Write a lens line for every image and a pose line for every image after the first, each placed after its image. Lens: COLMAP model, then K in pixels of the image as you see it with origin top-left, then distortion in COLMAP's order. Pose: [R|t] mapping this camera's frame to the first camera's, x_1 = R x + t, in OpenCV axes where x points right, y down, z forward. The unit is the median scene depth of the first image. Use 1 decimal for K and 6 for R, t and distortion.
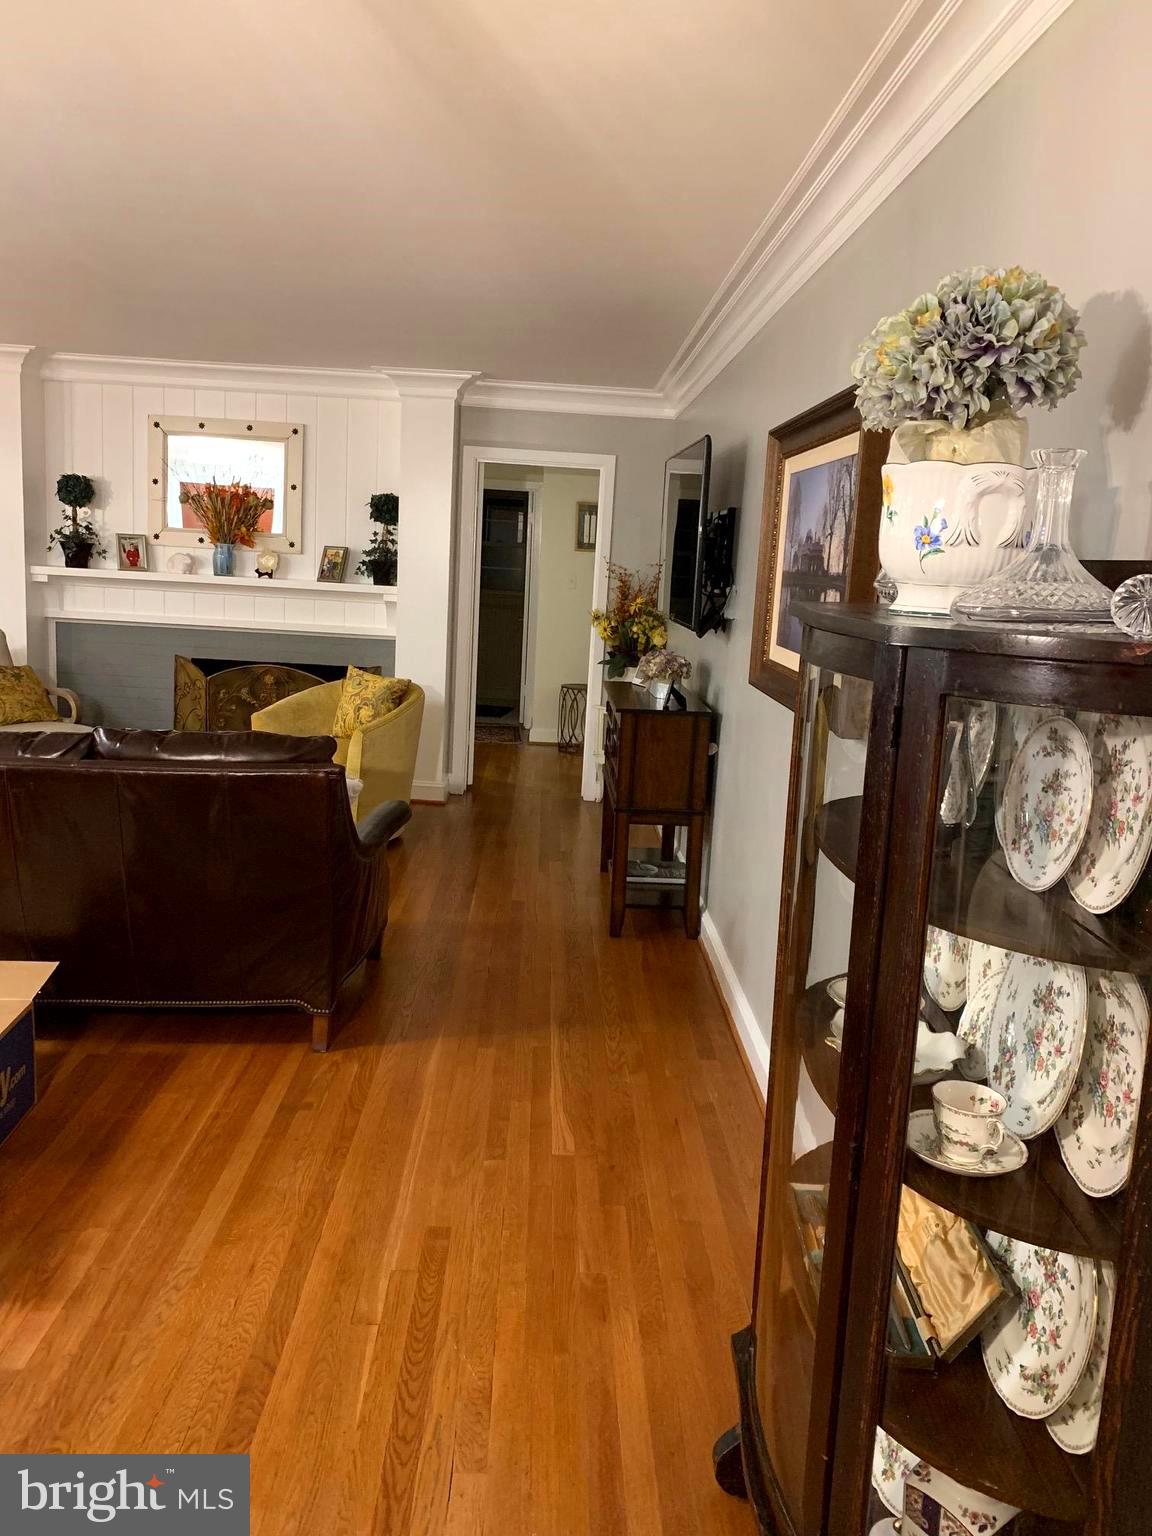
lens RADIAL K [[1178.2, 0, 583.9], [0, 1178.2, 774.4], [0, 0, 1]] dist [0.041037, -0.041350]
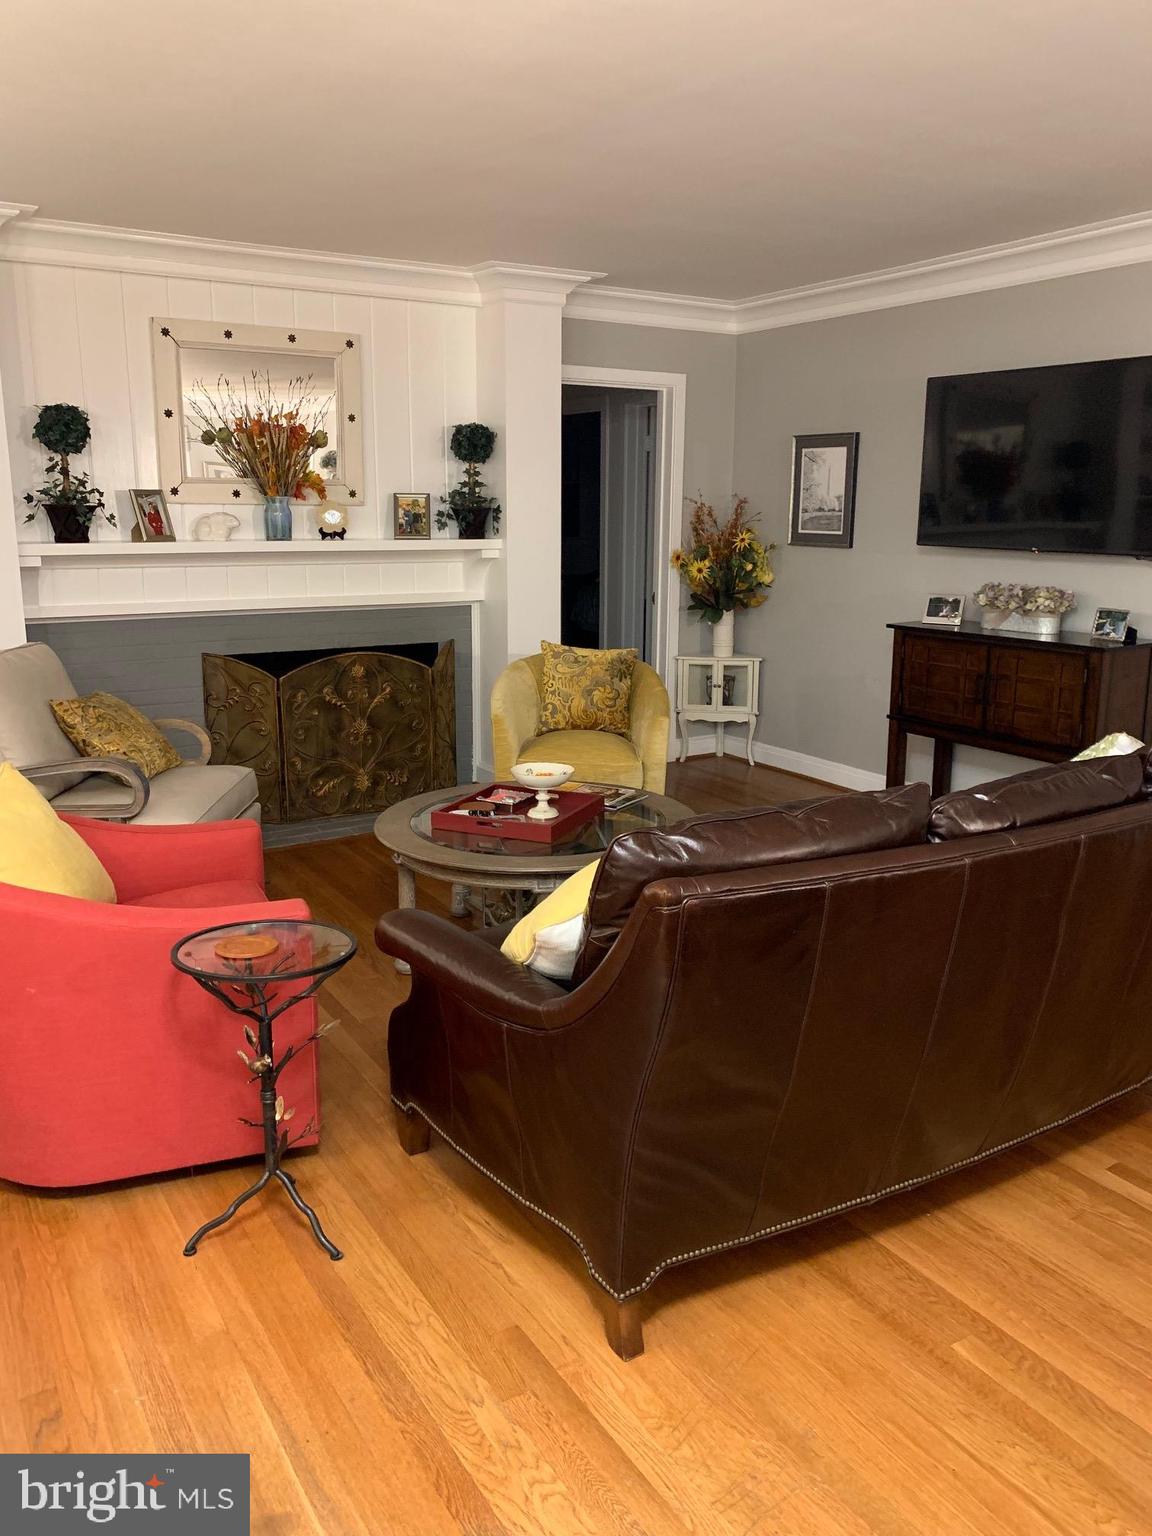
lens RADIAL K [[1178.2, 0, 586.2], [0, 1178.2, 762.7], [0, 0, 1]] dist [0.041037, -0.041350]
pose [[0.852349, -0.159737, 0.497981, -0.534631], [0.132458, 0.987102, 0.089916, -0.070946], [-0.505921, -0.010678, 0.862514, 0.258408]]
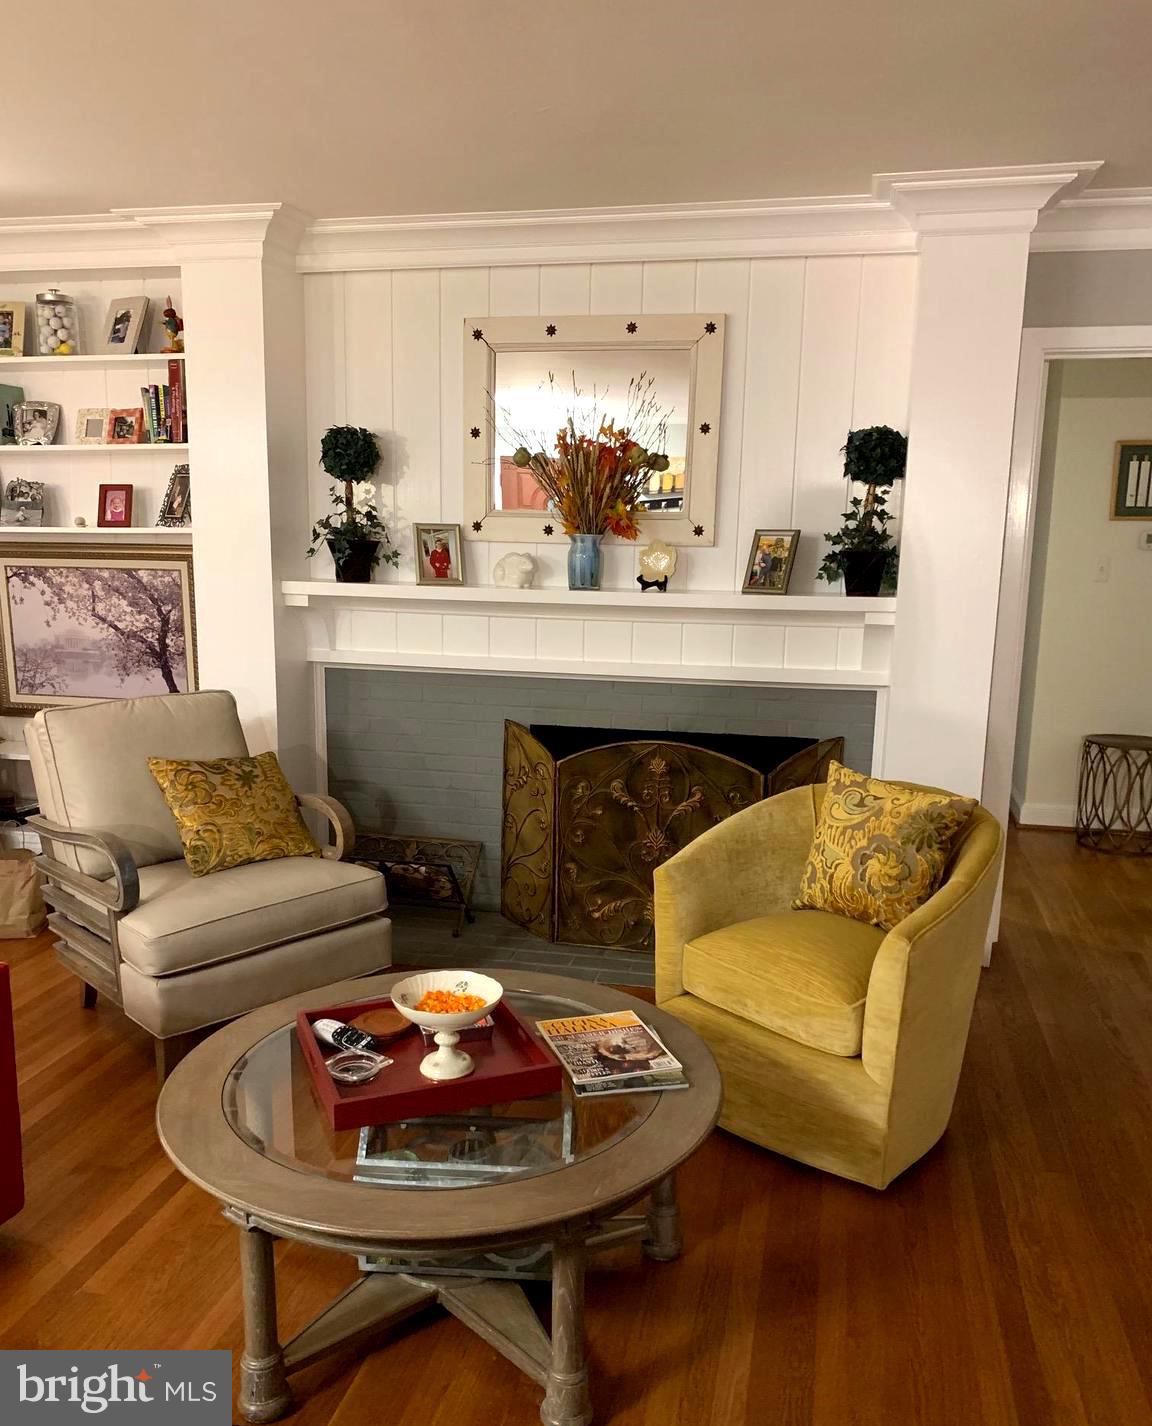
lens RADIAL K [[1147.7, 0, 607.7], [0, 1147.7, 753.5], [0, 0, 1]] dist [0.116260, -0.012363]
pose [[0.973993, 0.005282, -0.226516, -0.163752], [-0.005288, 0.999986, 0.000577, -0.086675], [0.226516, 0.000636, 0.974007, 0.447052]]
